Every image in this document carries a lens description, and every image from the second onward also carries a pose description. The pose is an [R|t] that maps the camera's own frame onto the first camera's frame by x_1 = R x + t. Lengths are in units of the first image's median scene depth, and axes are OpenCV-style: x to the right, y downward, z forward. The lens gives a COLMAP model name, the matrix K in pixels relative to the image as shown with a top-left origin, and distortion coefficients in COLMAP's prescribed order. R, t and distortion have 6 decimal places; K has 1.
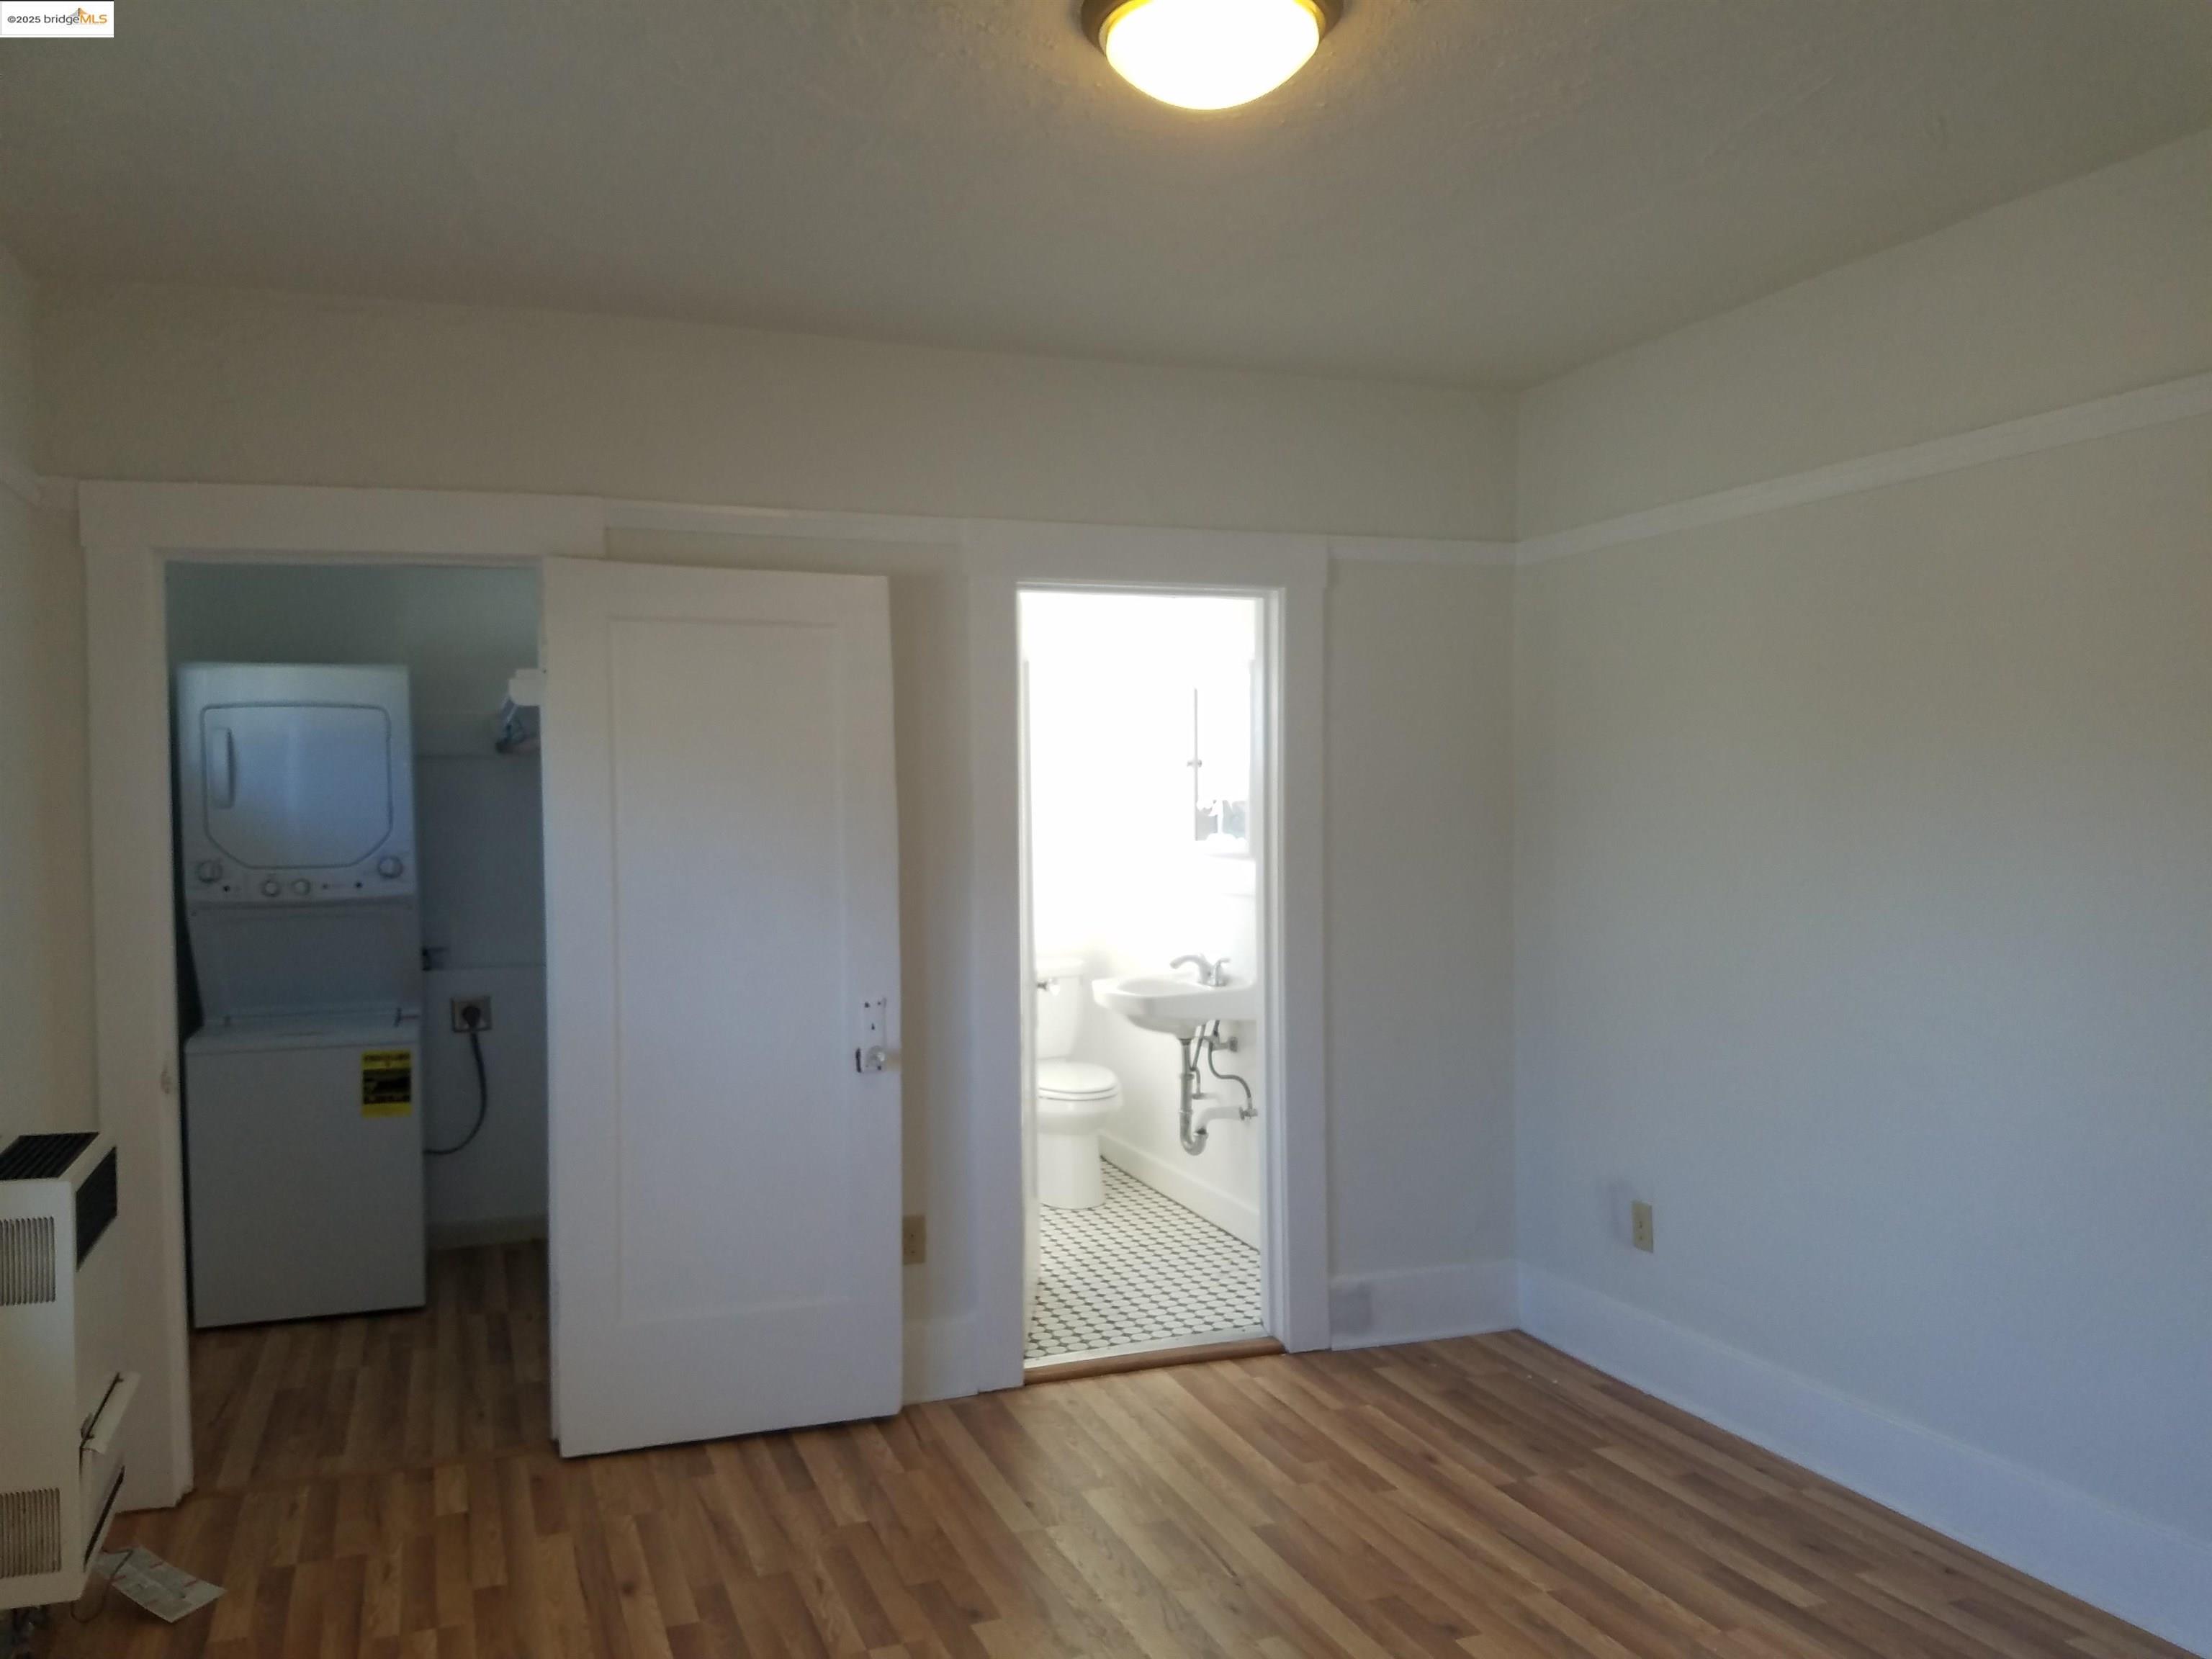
lens RADIAL K [[1696.0, 0, 1087.0], [0, 1696.0, 832.8], [0, 0, 1]] dist [0.029306, -0.040895]
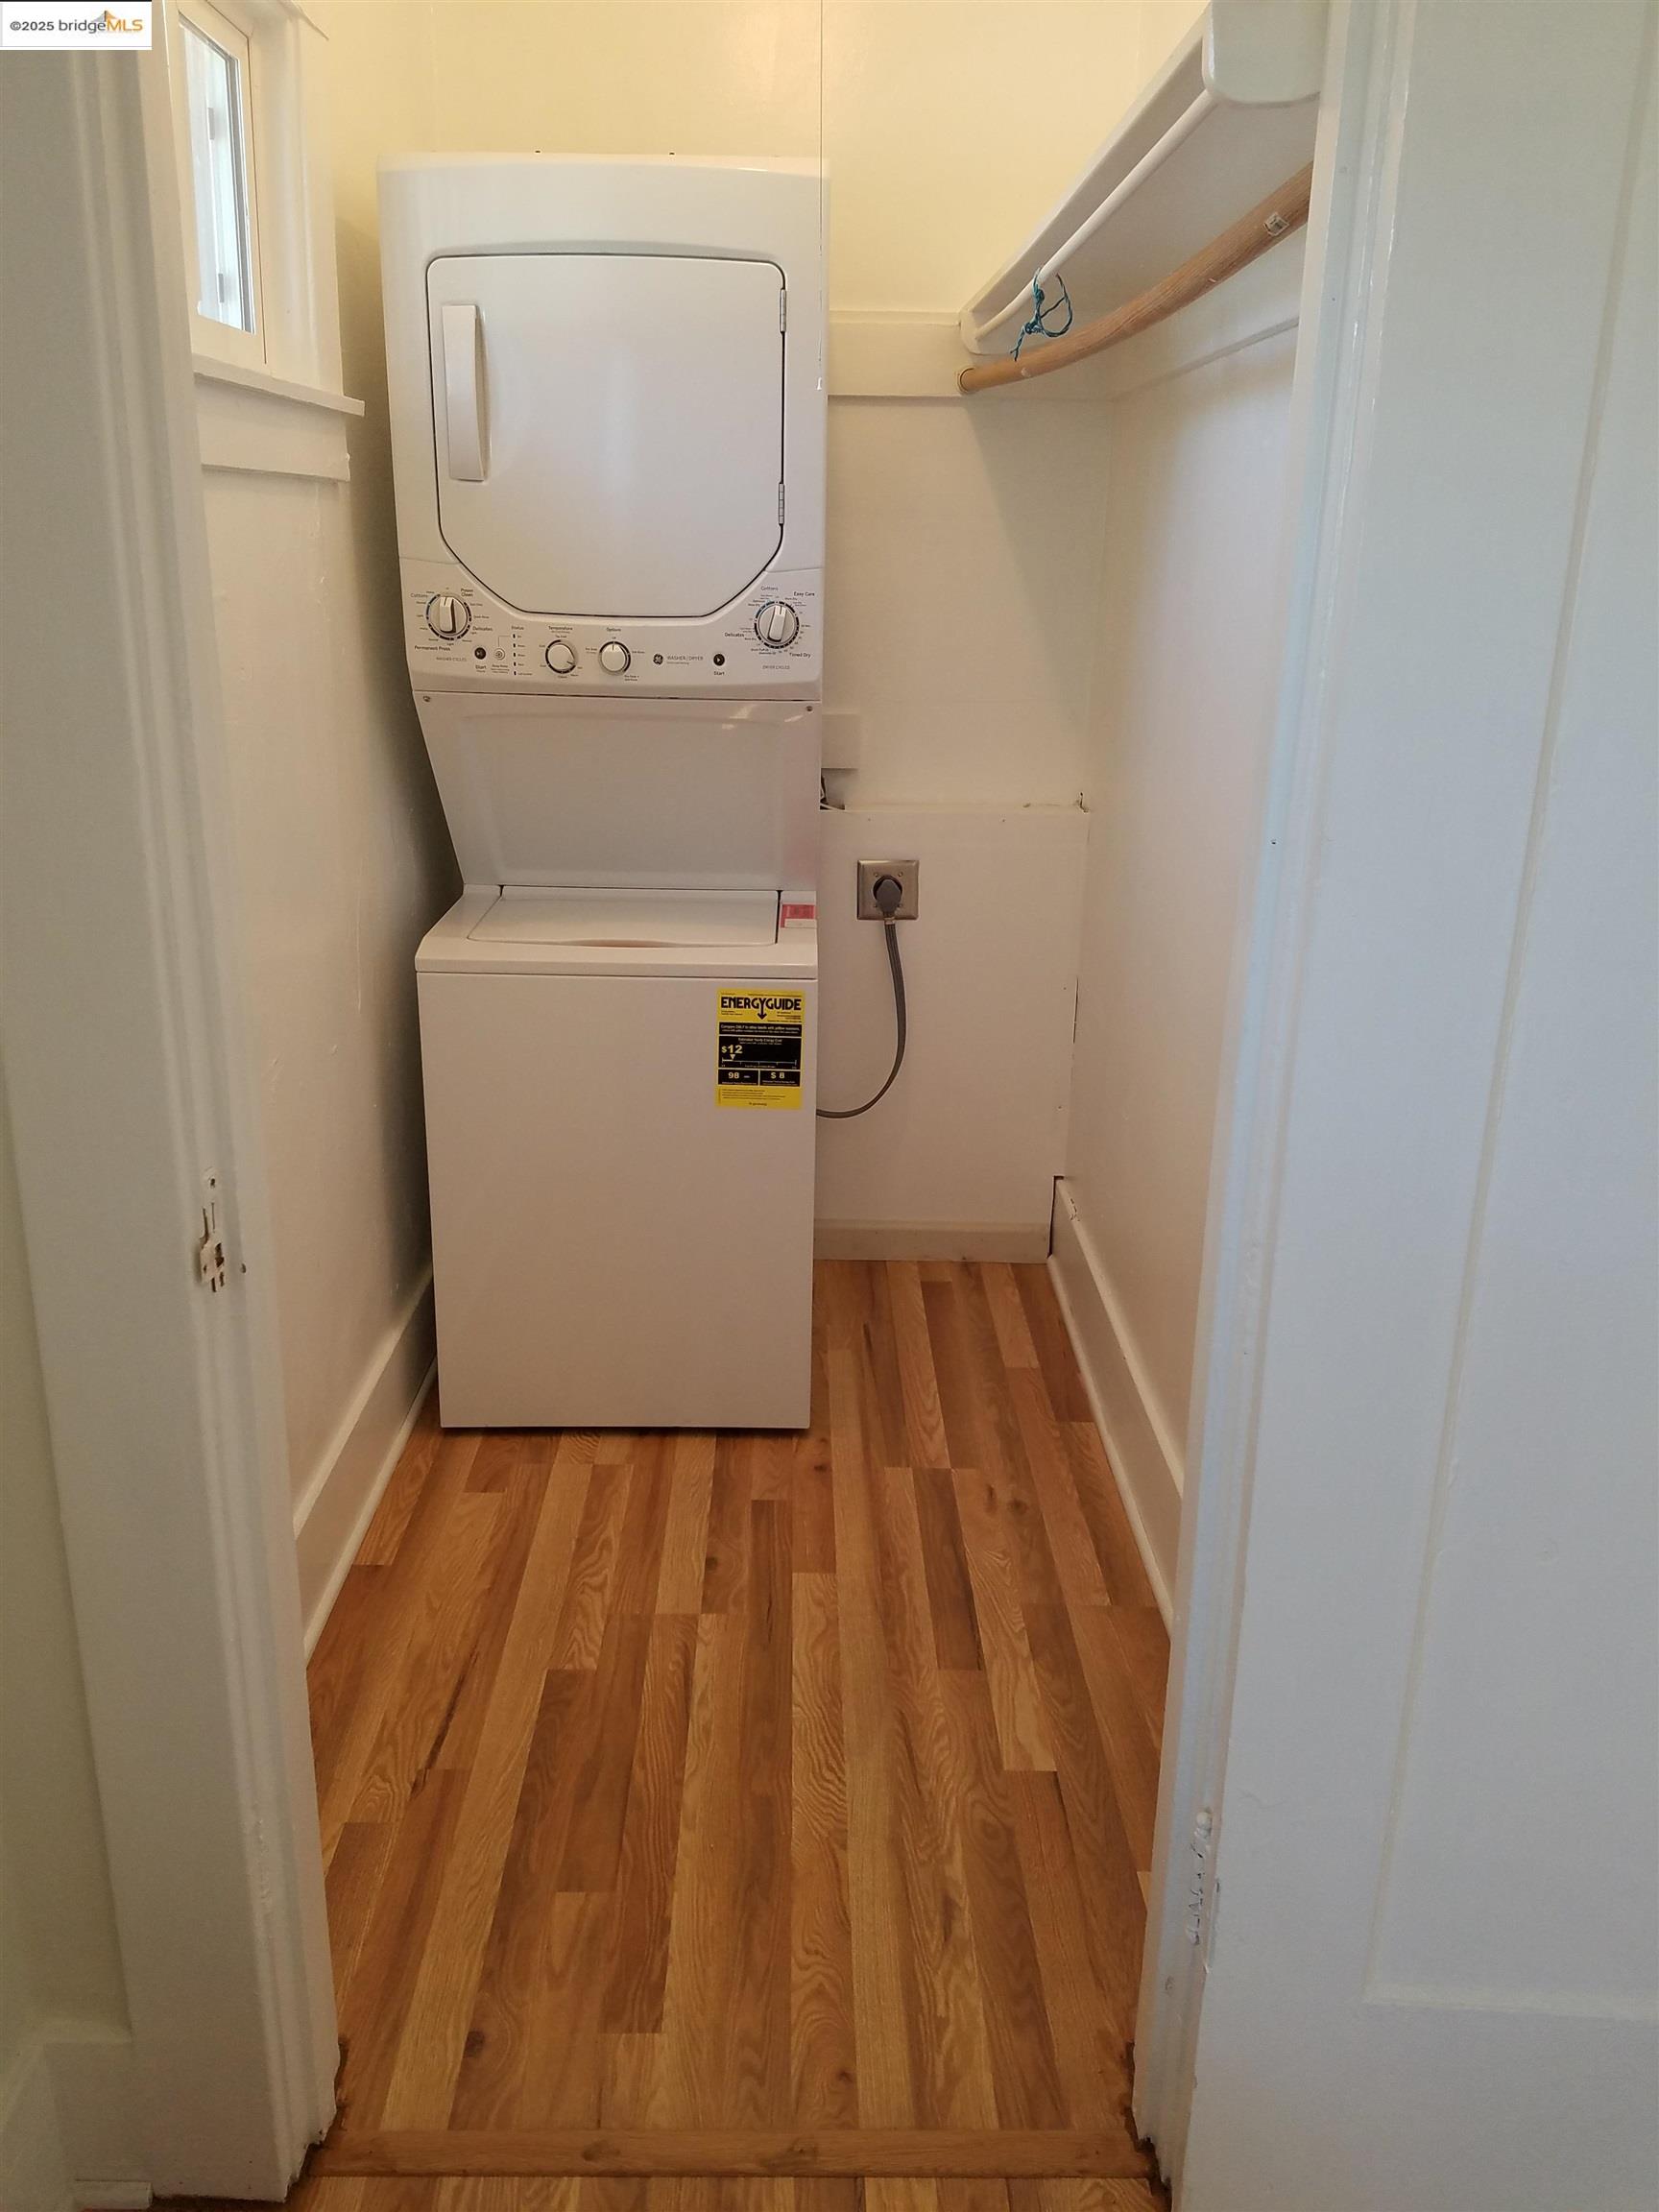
lens RADIAL K [[1696.0, 0, 837.5], [0, 1696.0, 1091.8], [0, 0, 1]] dist [0.029306, -0.040895]
pose [[0.943548, 0.131945, -0.303822, -0.189132], [-0.043247, 0.958459, 0.281933, 0.008657], [0.328401, -0.252878, 0.910058, 0.438594]]
